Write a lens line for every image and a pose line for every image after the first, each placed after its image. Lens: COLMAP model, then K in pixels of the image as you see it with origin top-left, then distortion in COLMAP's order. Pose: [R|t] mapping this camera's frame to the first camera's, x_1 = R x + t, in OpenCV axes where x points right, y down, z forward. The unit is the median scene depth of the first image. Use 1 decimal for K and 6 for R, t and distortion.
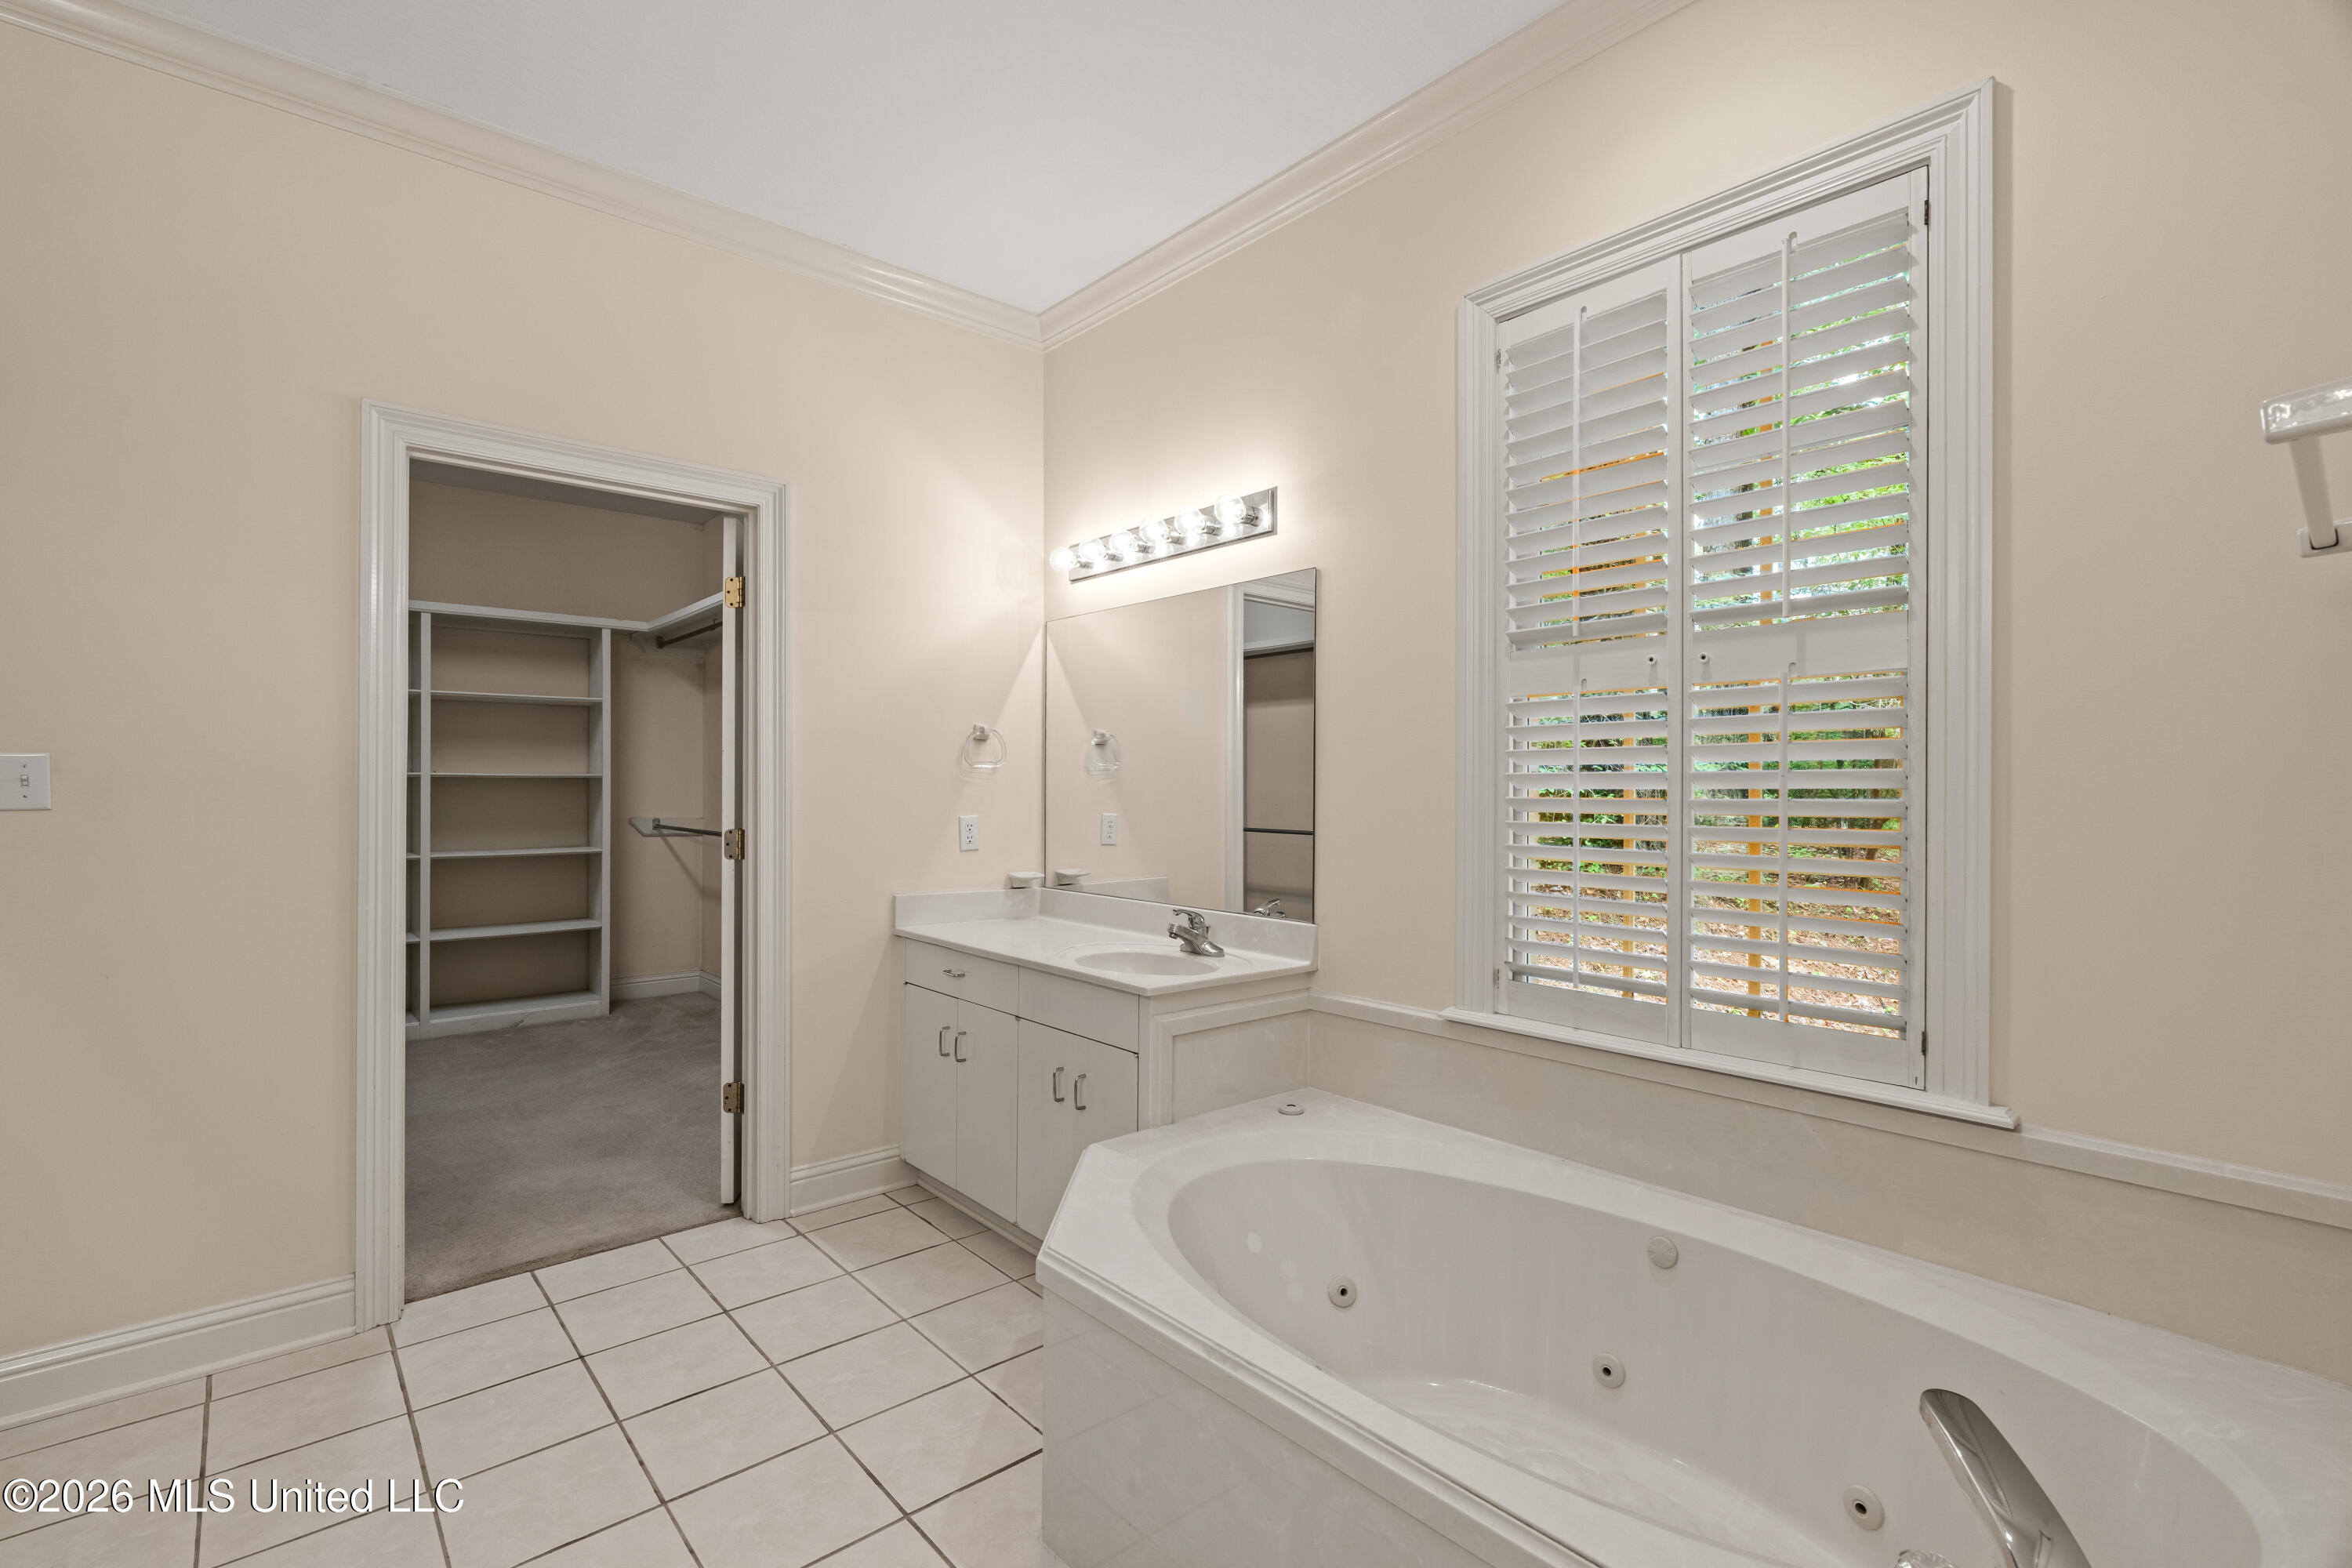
lens RADIAL K [[1058.4, 0, 1178.7], [0, 1058.4, 779.9], [0, 0, 1]] dist [-0.008145, 0.002536]
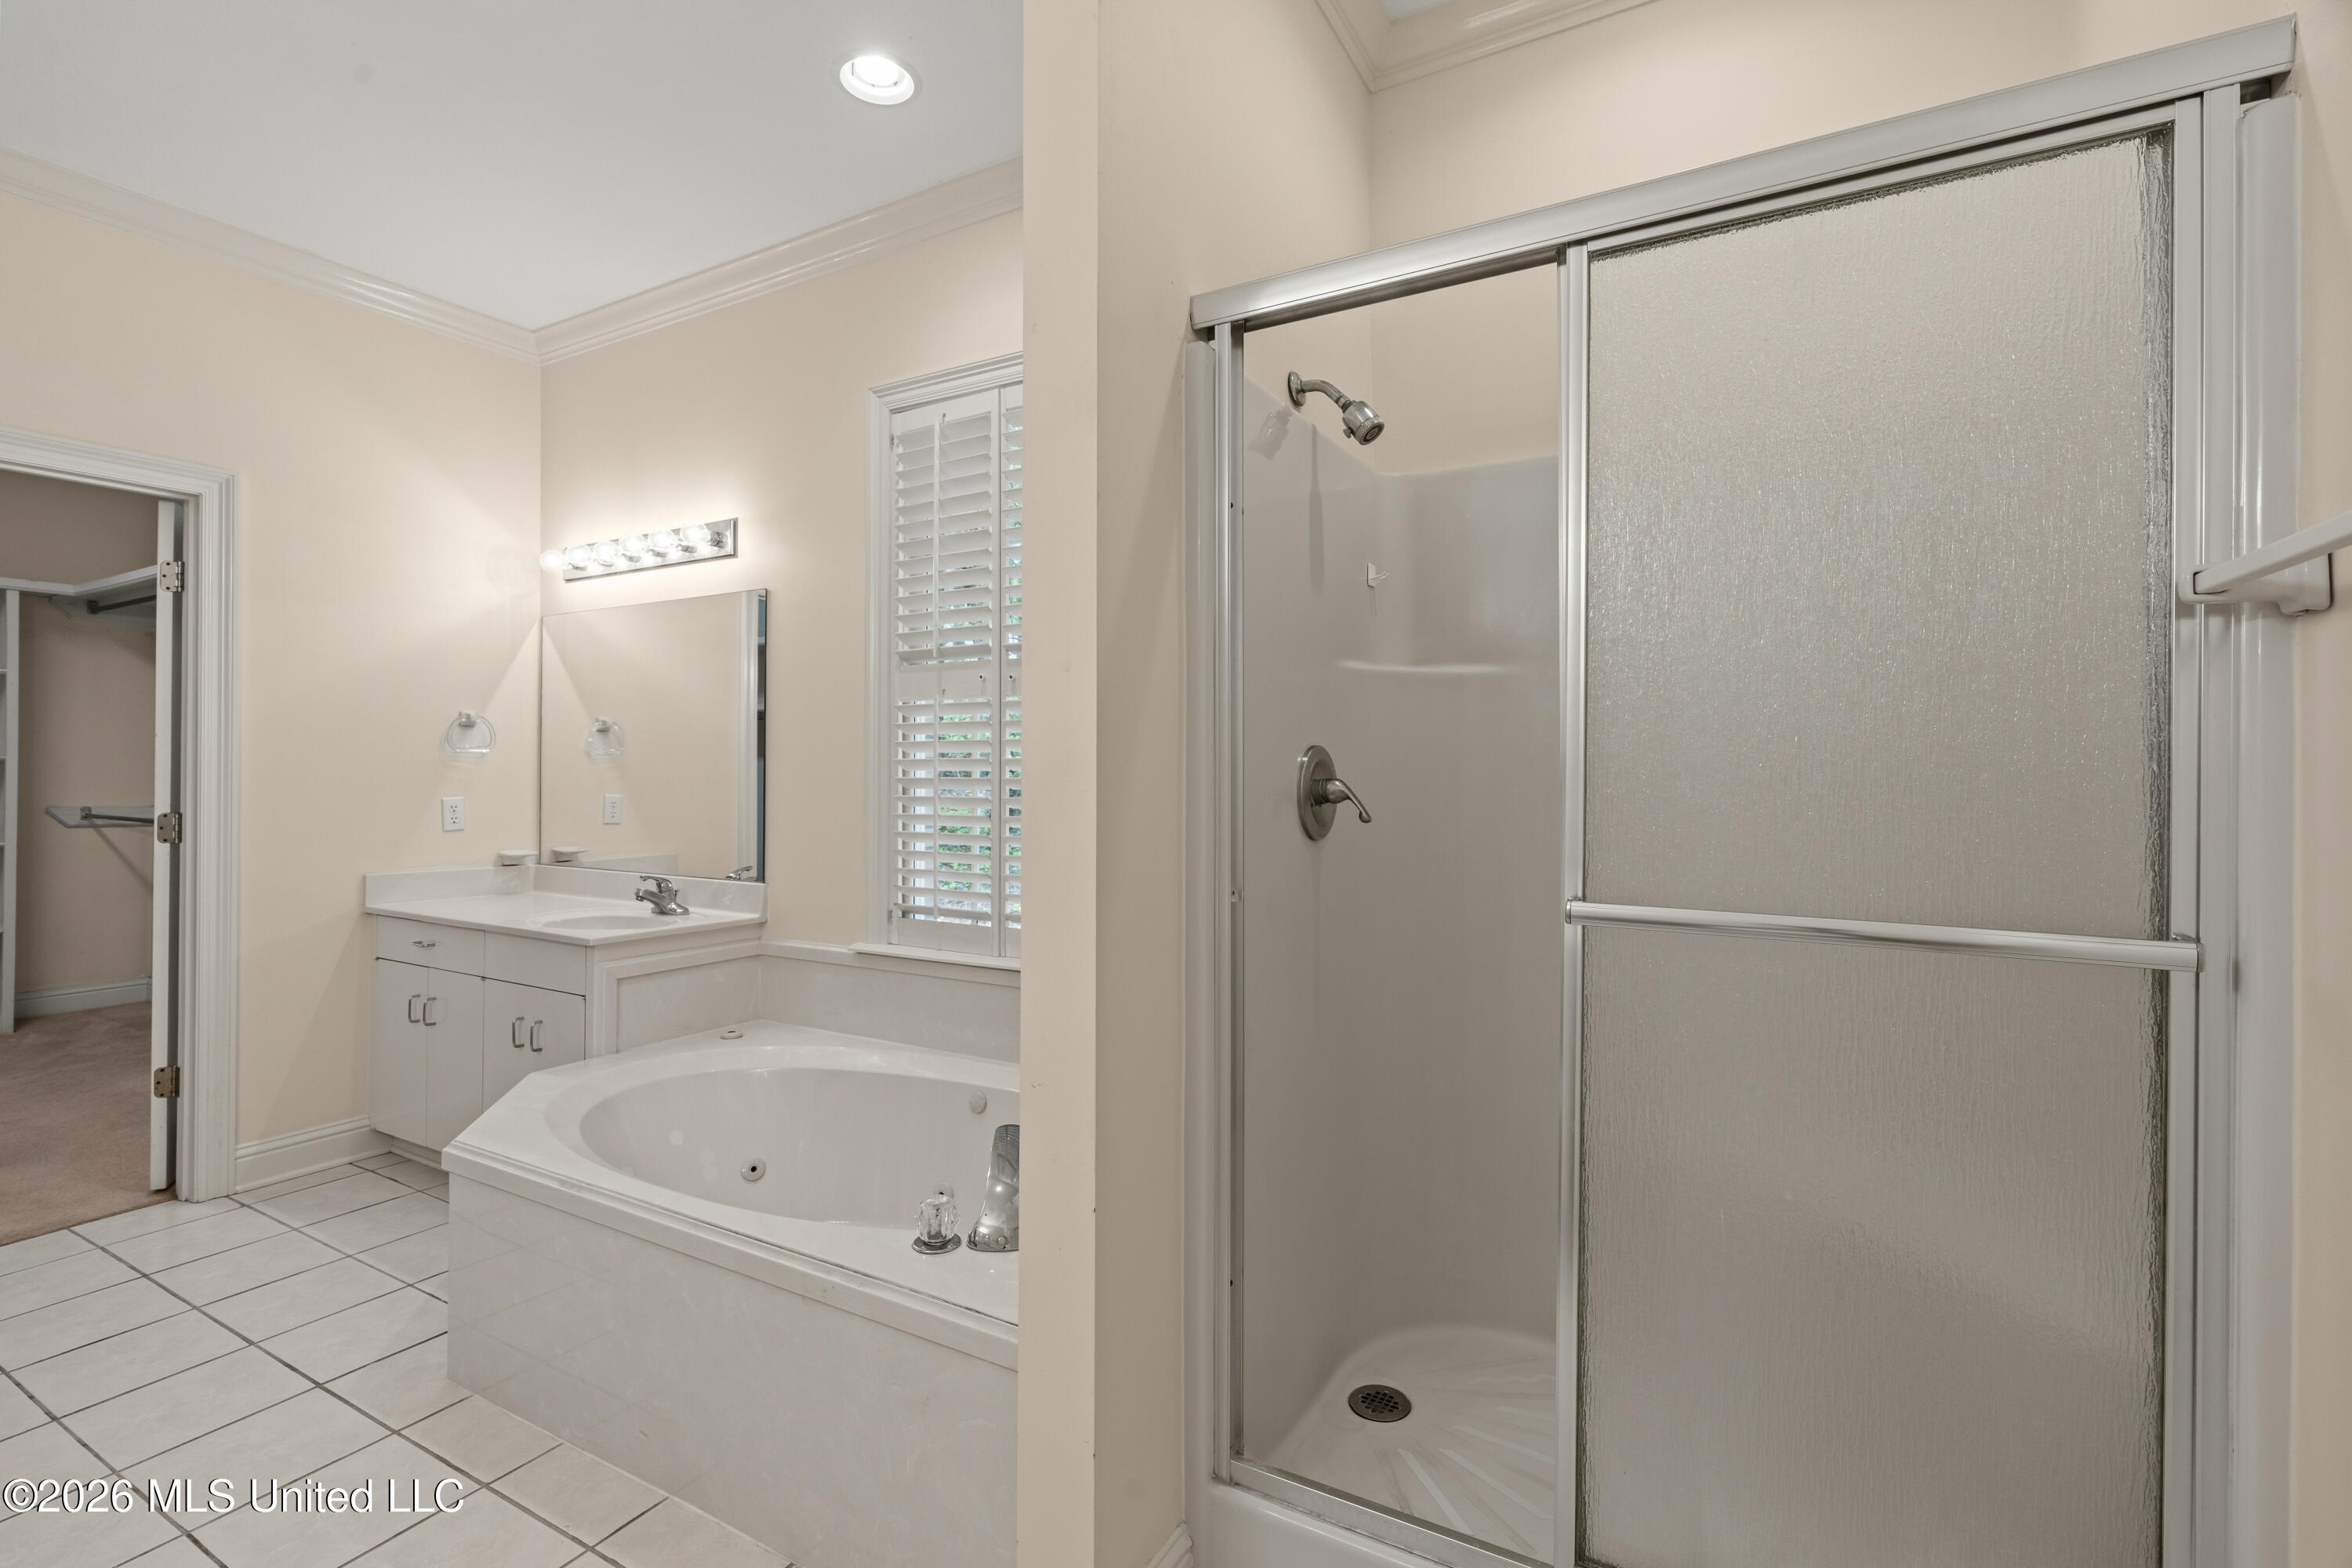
lens RADIAL K [[1058.4, 0, 1175.5], [0, 1058.4, 755.1], [0, 0, 1]] dist [-0.008145, 0.002536]
pose [[0.944649, 0.002689, 0.328070, 0.152960], [-0.000239, 0.999972, -0.007511, -0.000899], [-0.328081, 0.007017, 0.944623, -0.256459]]
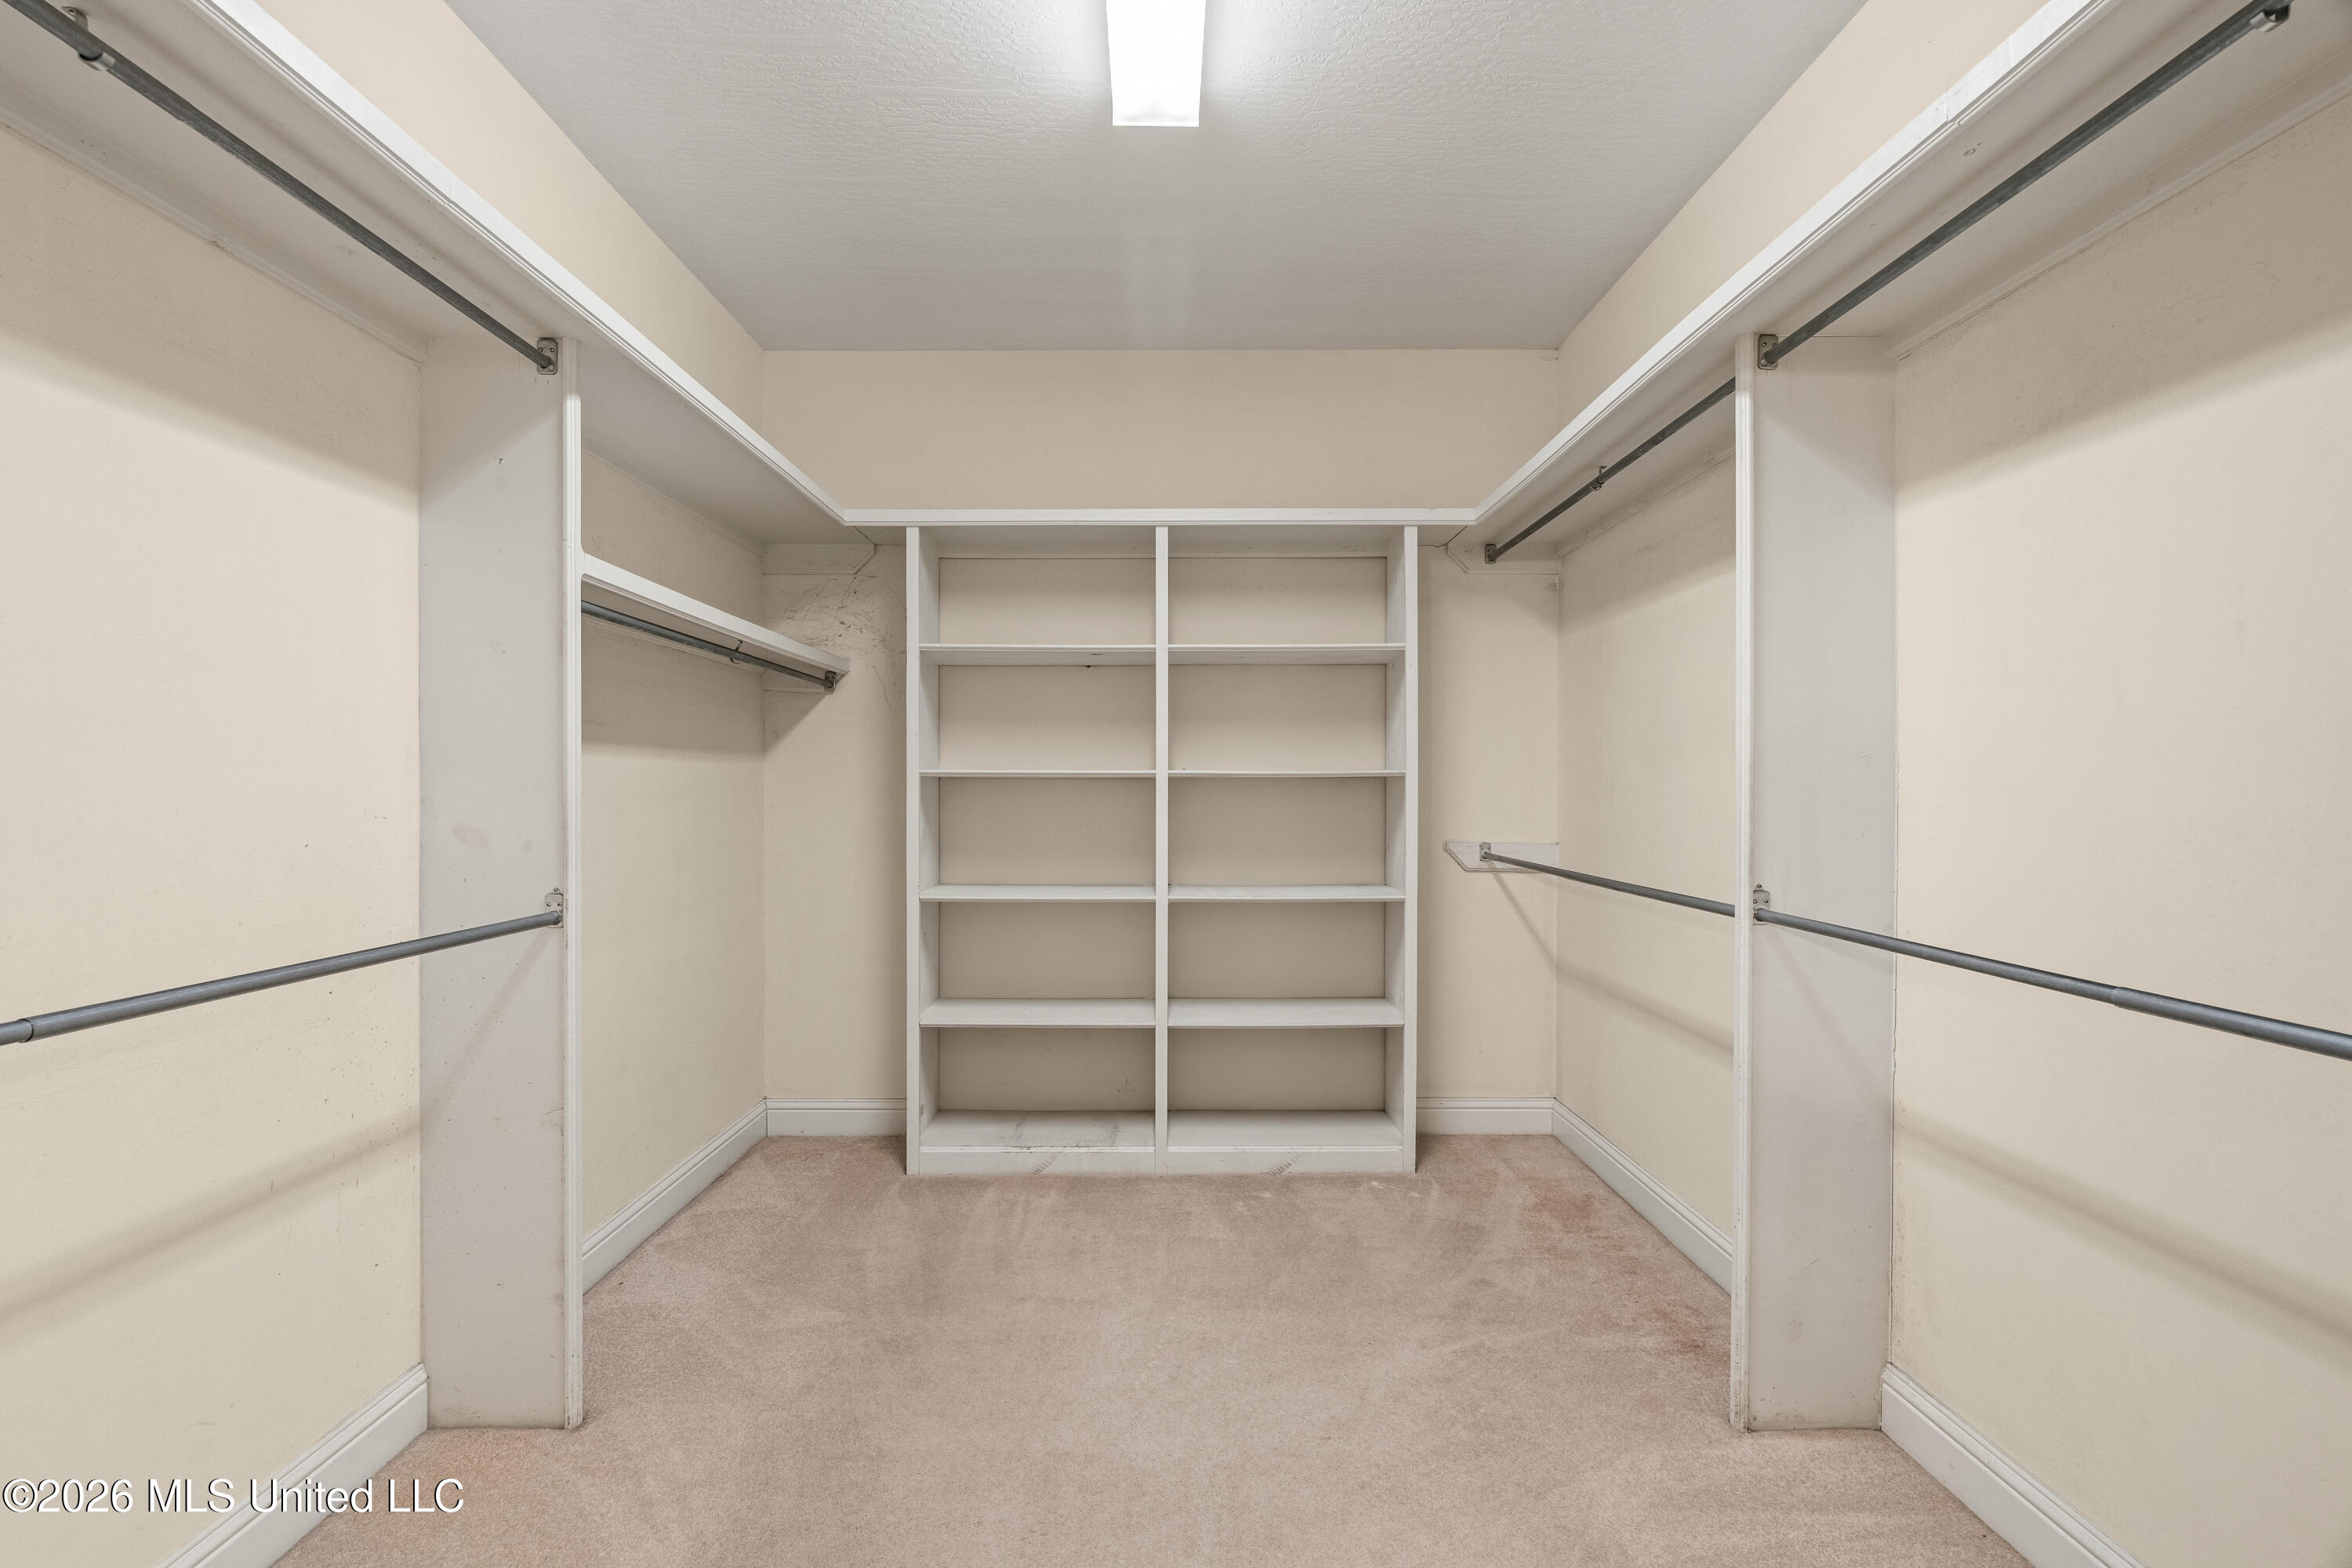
lens RADIAL K [[1058.4, 0, 1175.9], [0, 1058.4, 776.1], [0, 0, 1]] dist [-0.008145, 0.002536]
pose [[0.757602, -0.000378, -0.652716, -0.472114], [0.000578, 1.000000, 0.000093, -0.004046], [0.652716, -0.000448, 0.757602, 0.860462]]
